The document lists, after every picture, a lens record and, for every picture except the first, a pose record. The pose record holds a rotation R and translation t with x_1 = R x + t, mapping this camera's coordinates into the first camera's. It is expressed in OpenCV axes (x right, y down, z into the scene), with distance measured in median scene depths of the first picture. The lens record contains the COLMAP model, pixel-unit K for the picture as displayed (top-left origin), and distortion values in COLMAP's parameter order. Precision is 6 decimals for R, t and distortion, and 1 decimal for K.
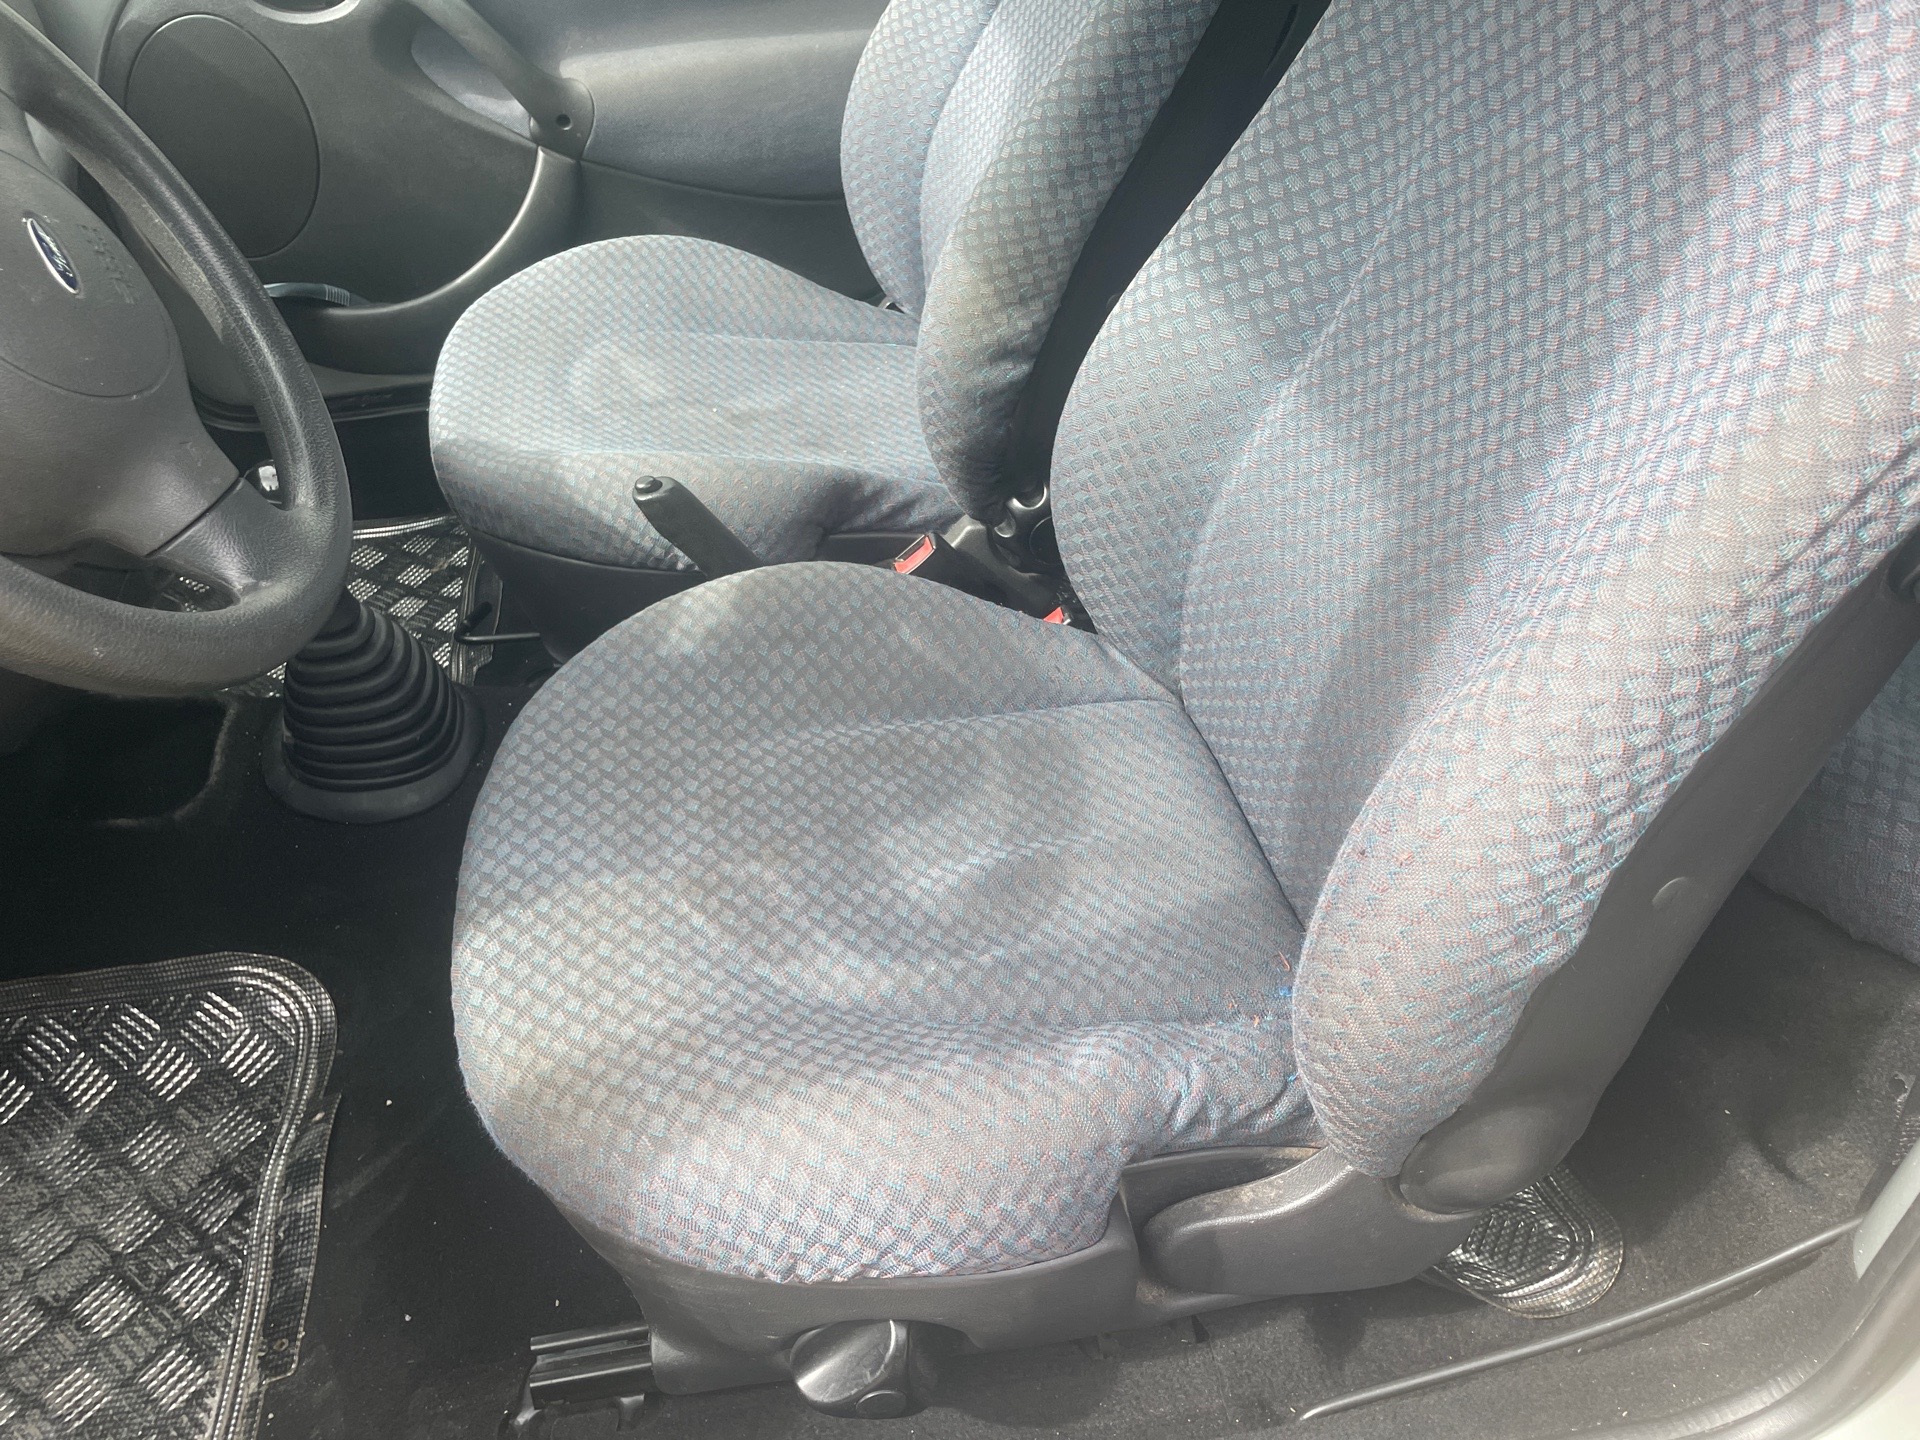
lens RADIAL K [[1449.2, 0, 943.8], [0, 1449.2, 732.7], [0, 0, 1]] dist [0.076550, -0.102648]
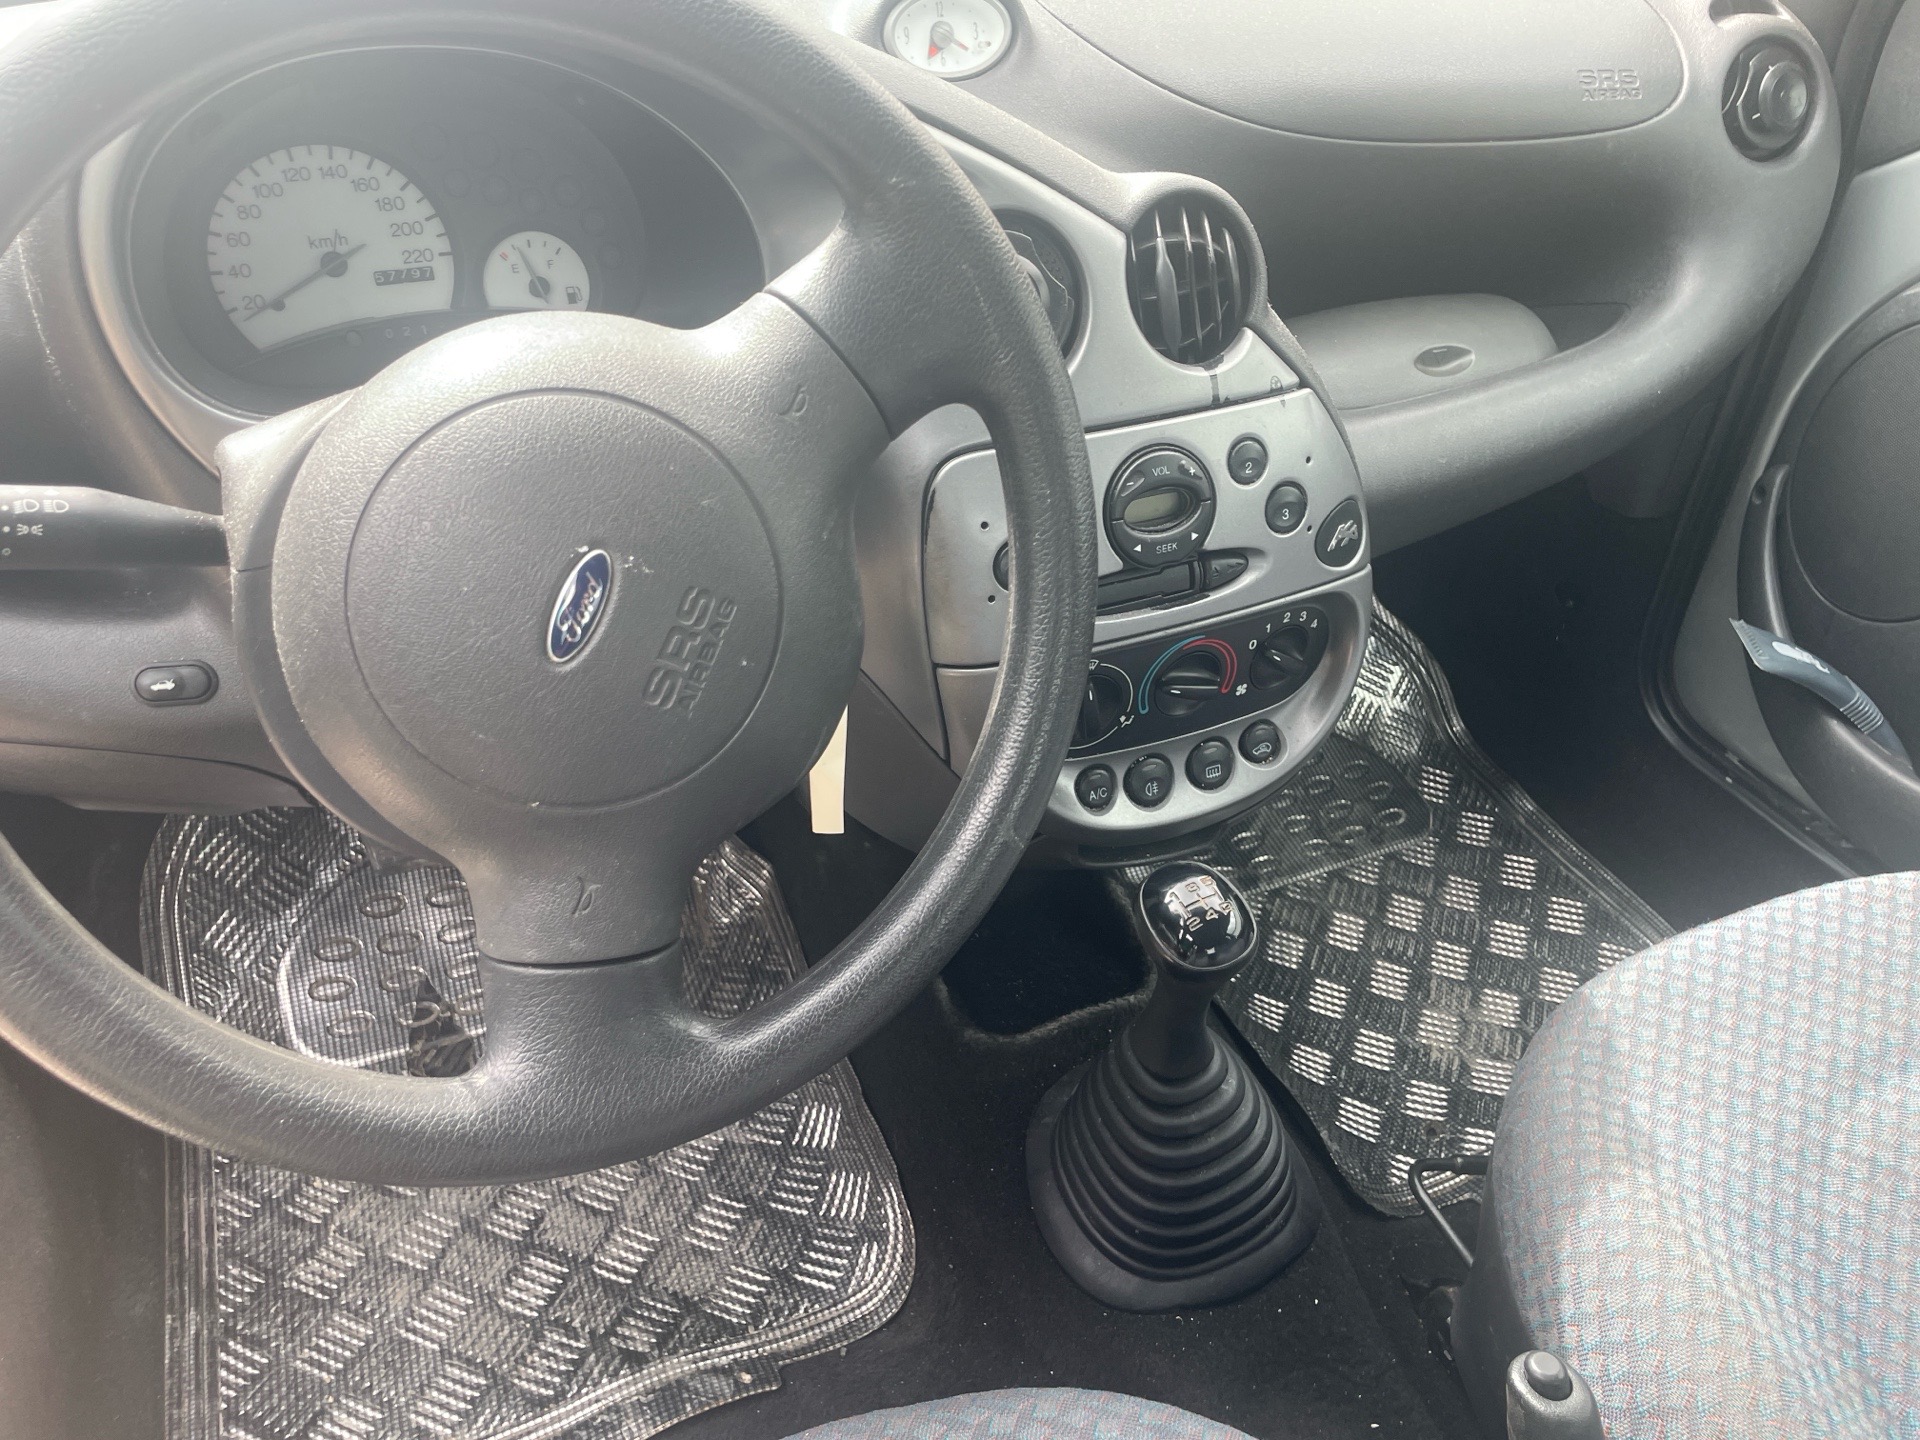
lens RADIAL K [[1449.2, 0, 956.9], [0, 1449.2, 703.4], [0, 0, 1]] dist [0.076550, -0.102648]
pose [[0.242143, 0.630200, -0.737709, -0.013058], [-0.664139, 0.661947, 0.347484, -0.397880], [0.707309, 0.405801, 0.578826, 0.452772]]
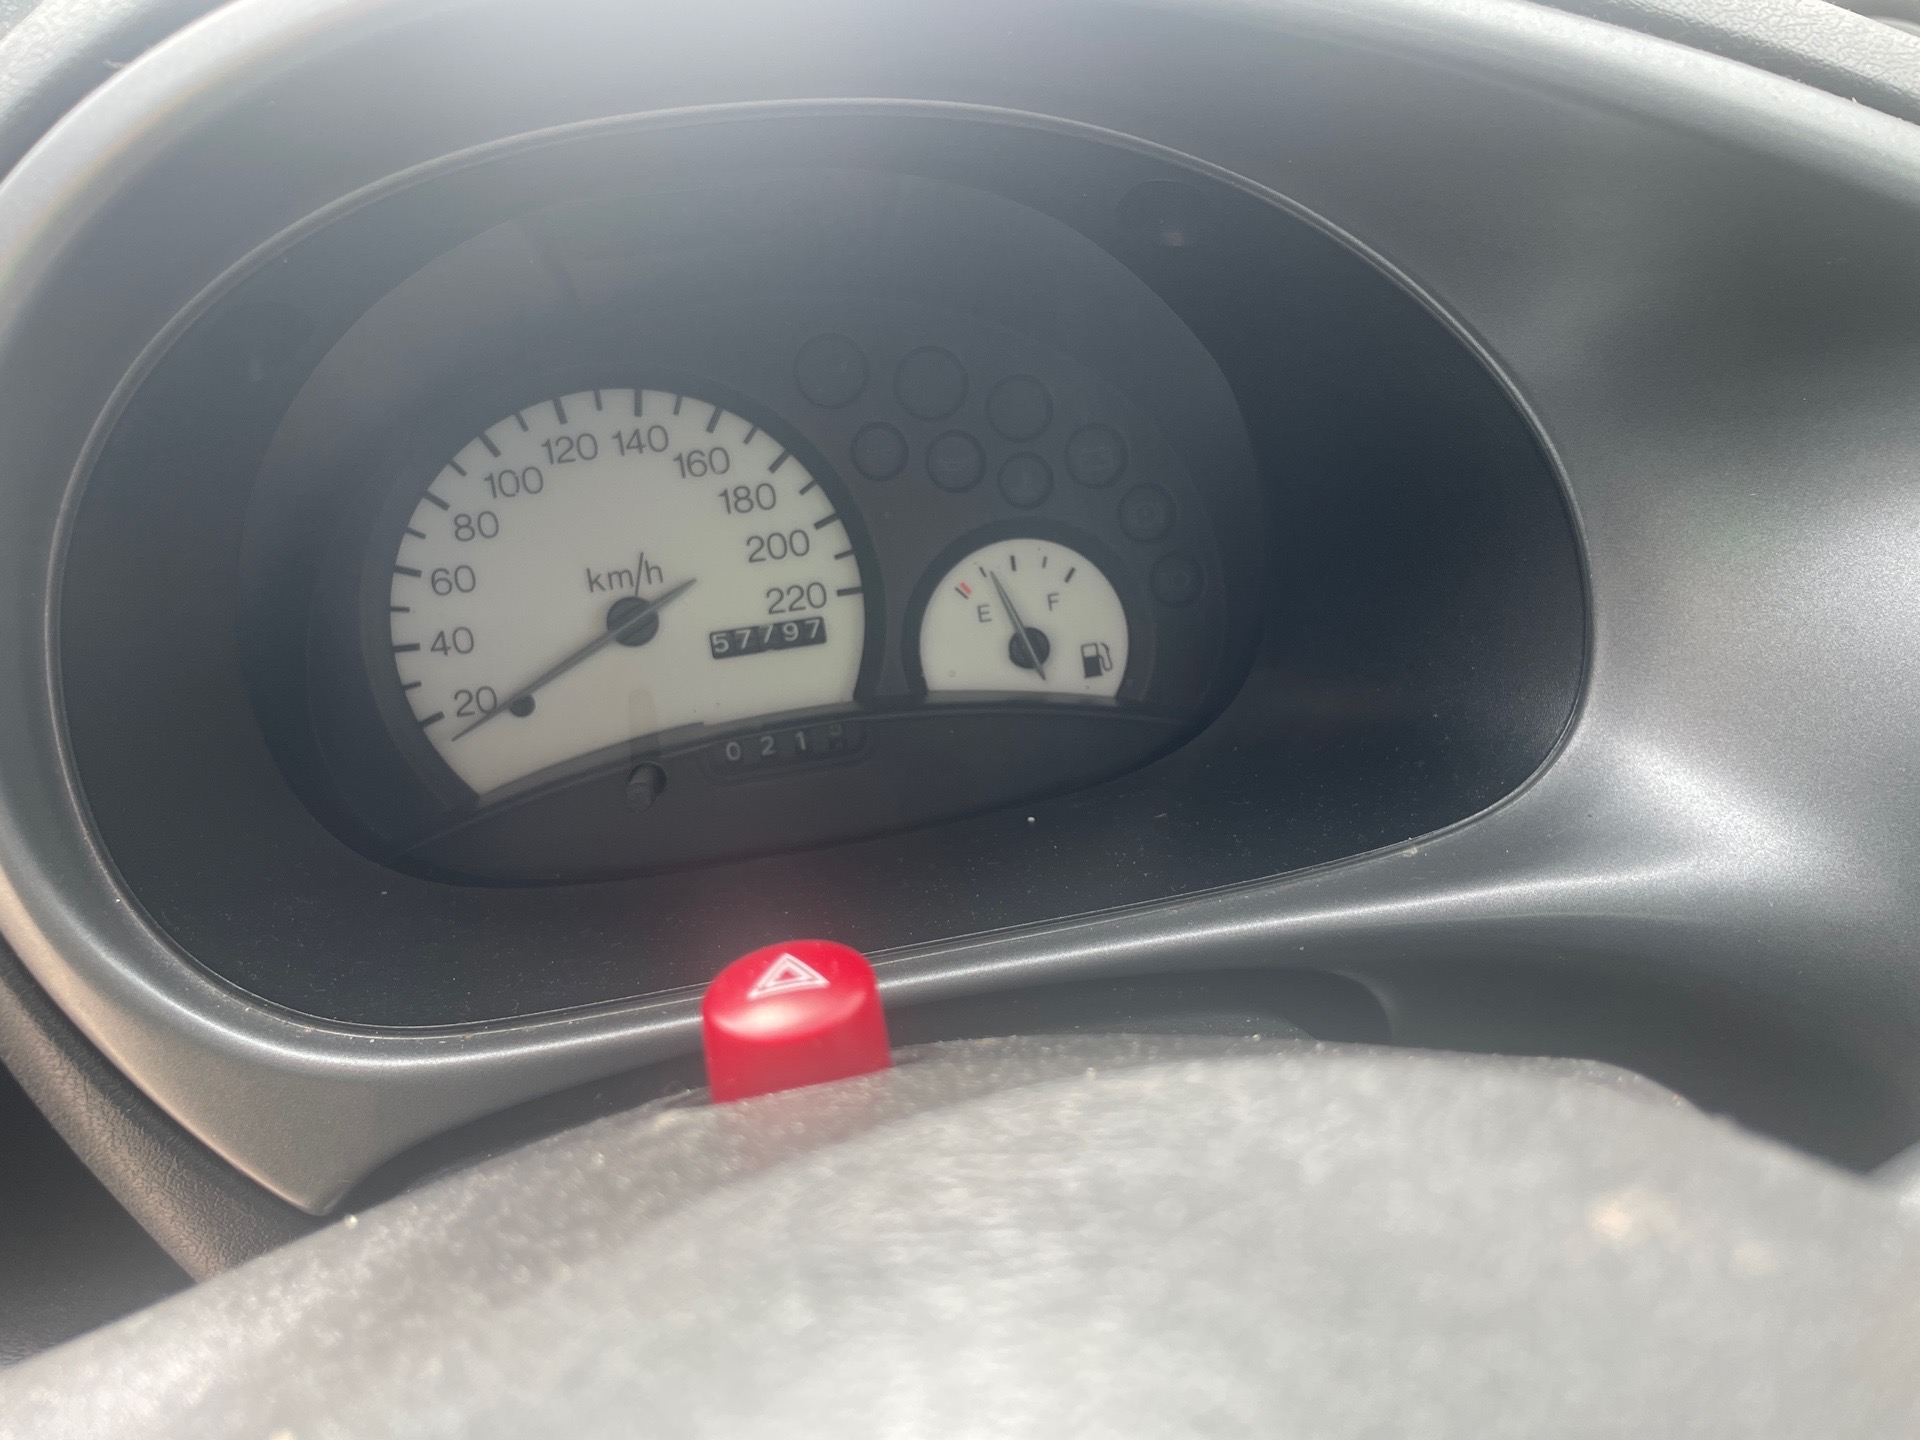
lens RADIAL K [[1449.2, 0, 998.4], [0, 1449.2, 748.9], [0, 0, 1]] dist [0.076550, -0.102648]
pose [[0.025925, 0.505376, -0.862510, -0.416228], [-0.580785, 0.709863, 0.398477, -0.262226], [0.813644, 0.490602, 0.311918, 0.539682]]
